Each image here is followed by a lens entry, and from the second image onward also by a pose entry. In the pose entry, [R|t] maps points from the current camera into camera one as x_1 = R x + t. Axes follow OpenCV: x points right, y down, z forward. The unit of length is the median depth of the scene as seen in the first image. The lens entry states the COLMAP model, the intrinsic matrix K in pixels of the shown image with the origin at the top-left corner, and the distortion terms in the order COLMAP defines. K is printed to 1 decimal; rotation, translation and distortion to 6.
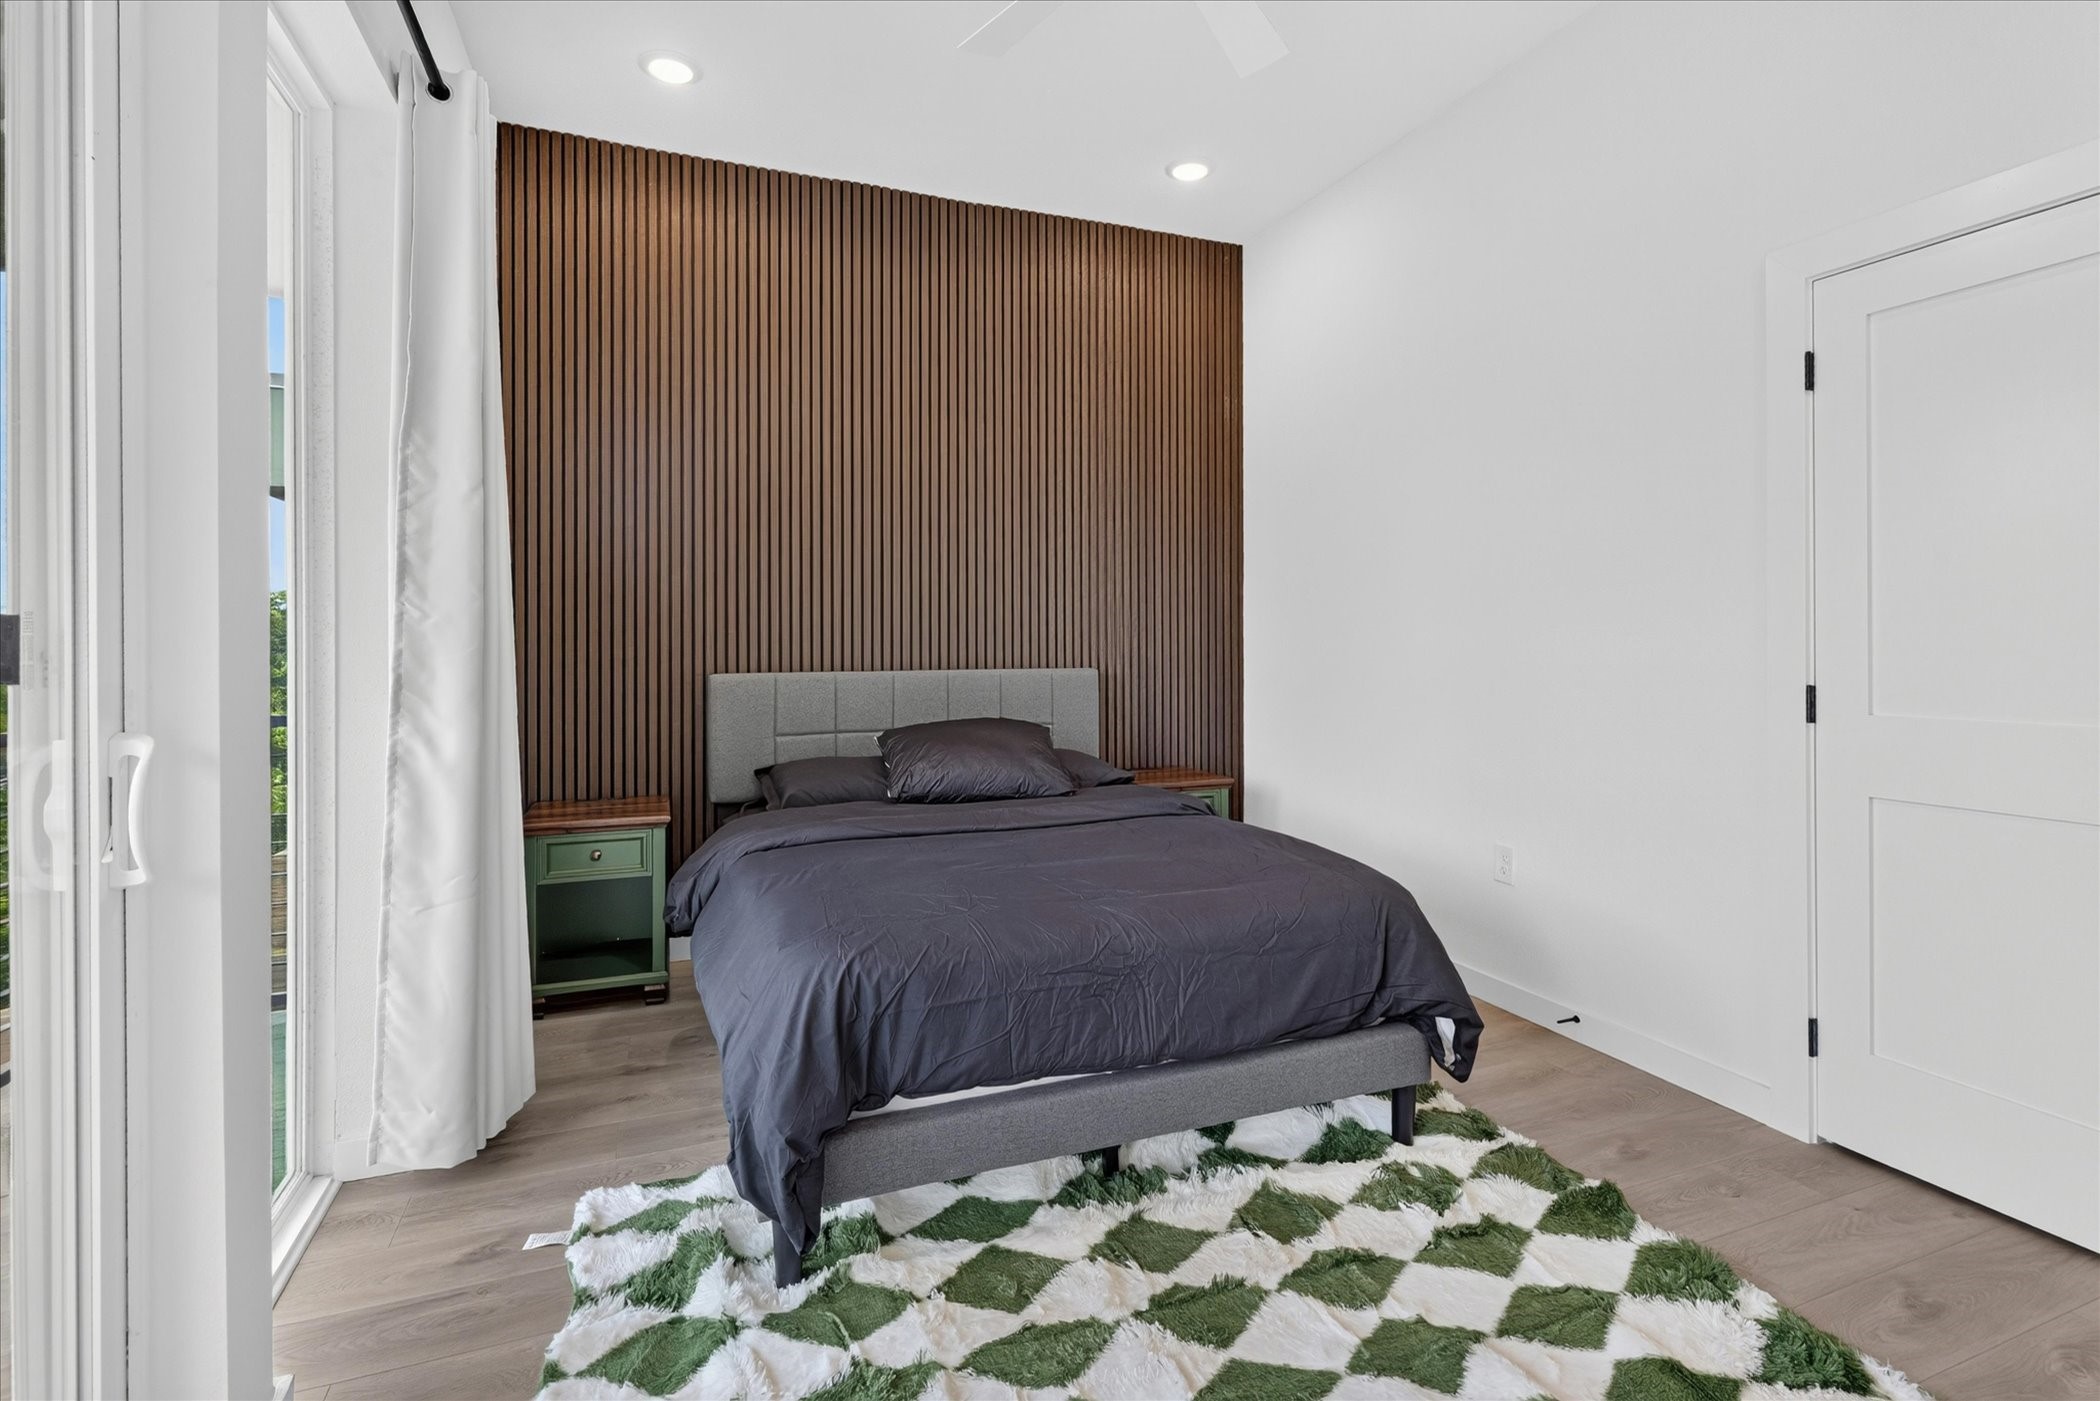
lens RADIAL K [[964.7, 0, 1050.1], [0, 964.7, 709.4], [0, 0, 1]] dist [0.000674, -0.000042]
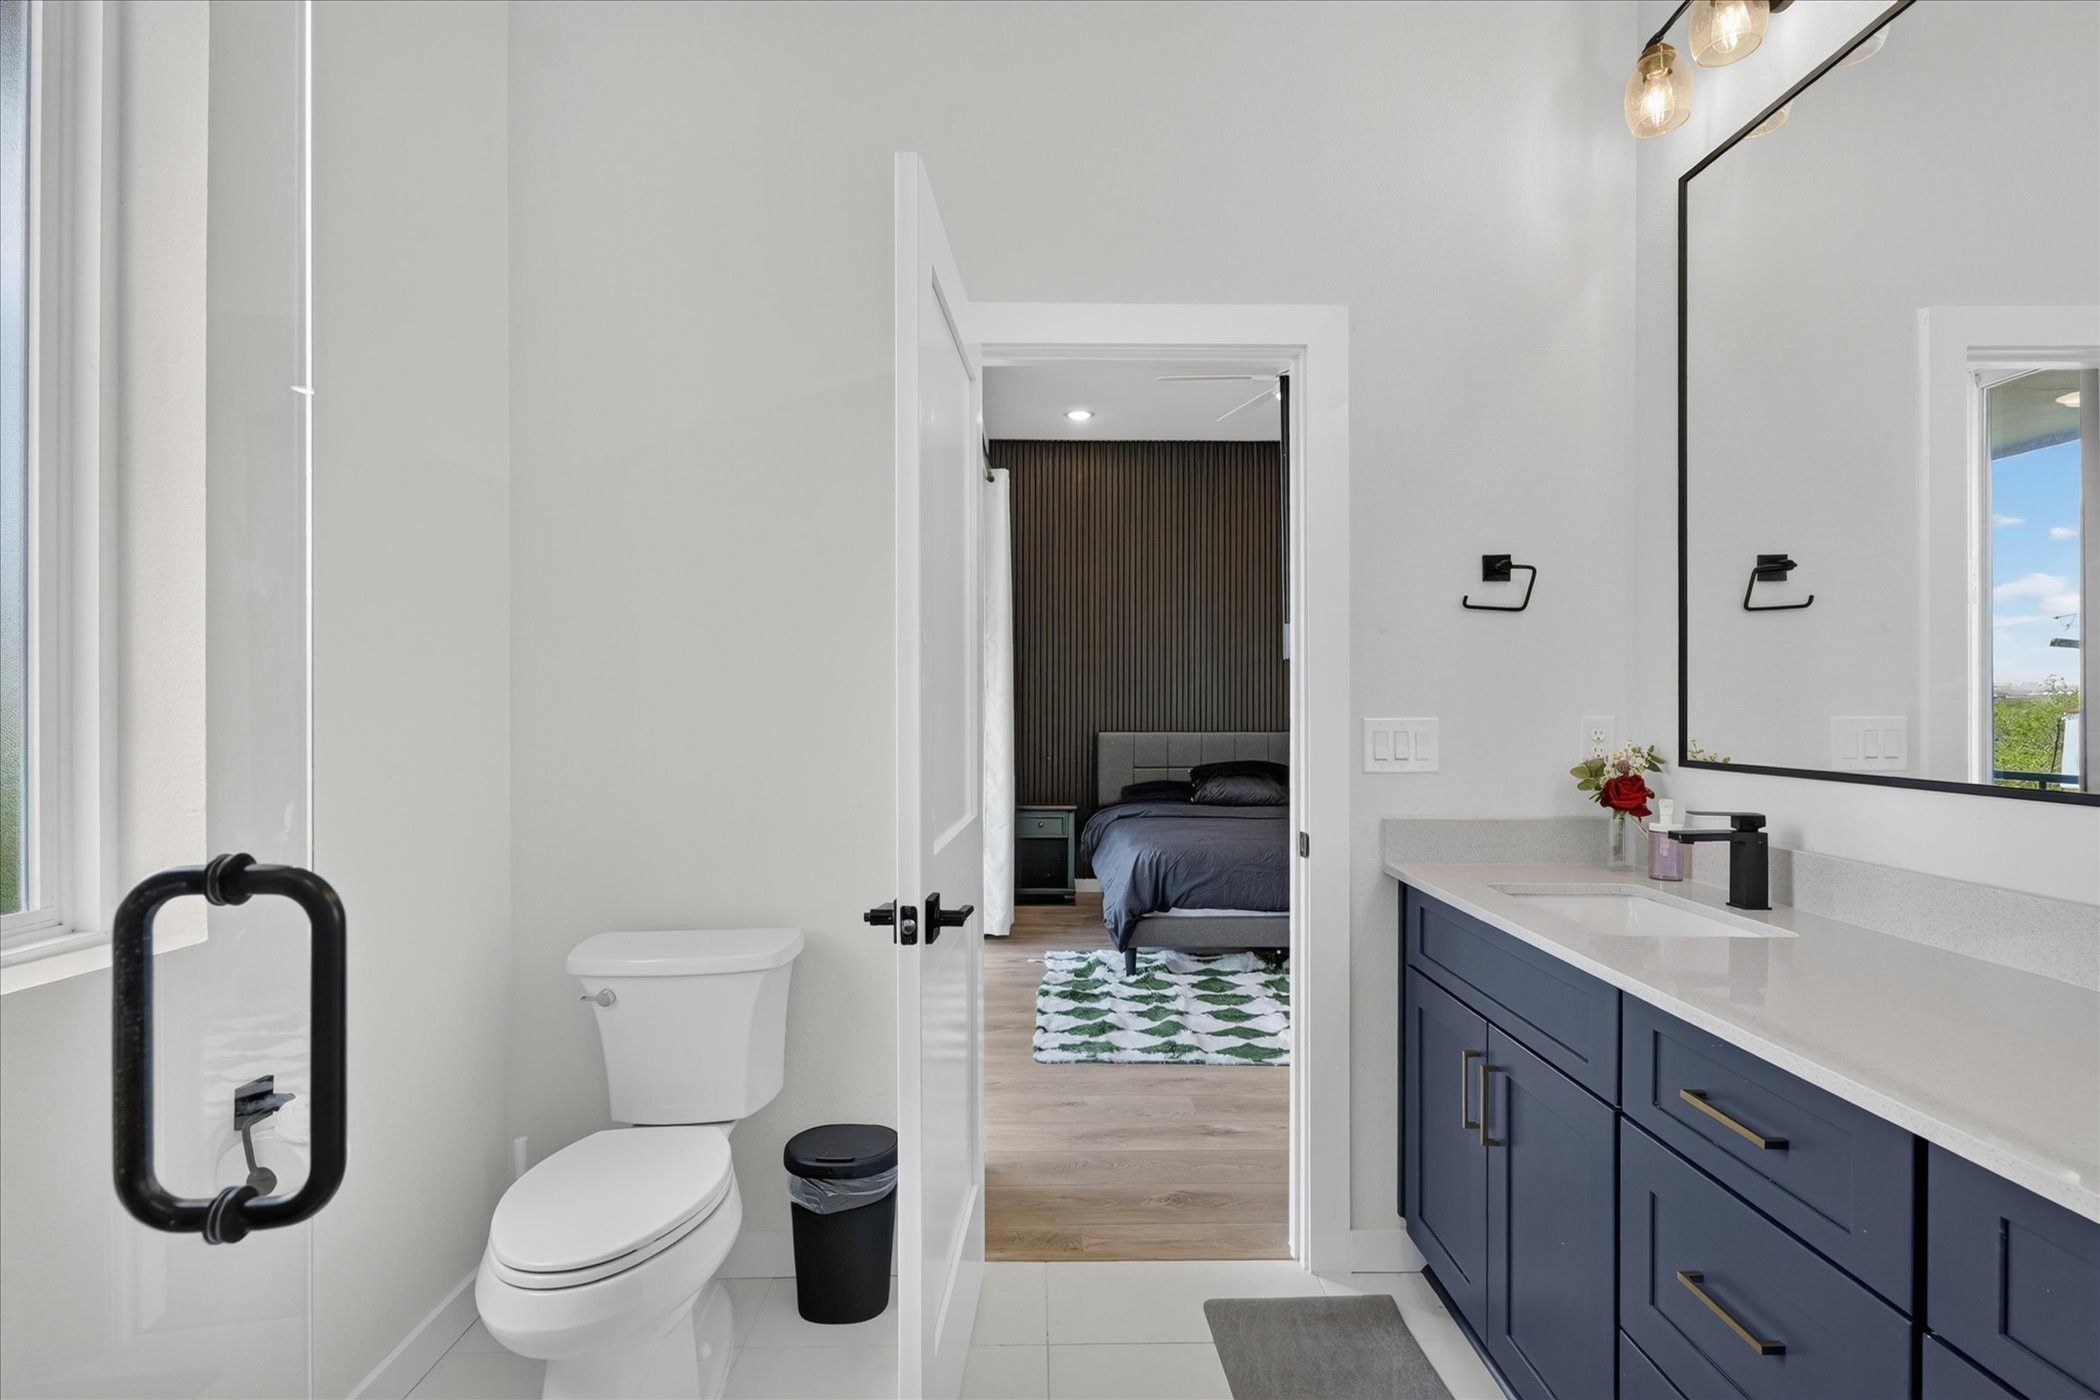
lens RADIAL K [[964.7, 0, 1050.1], [0, 964.7, 708.9], [0, 0, 1]] dist [0.000674, -0.000042]
pose [[0.932737, -0.001592, -0.360554, 0.342308], [-0.020592, 0.998123, -0.057676, 0.039238], [0.359969, 0.061221, 0.930953, -1.127868]]
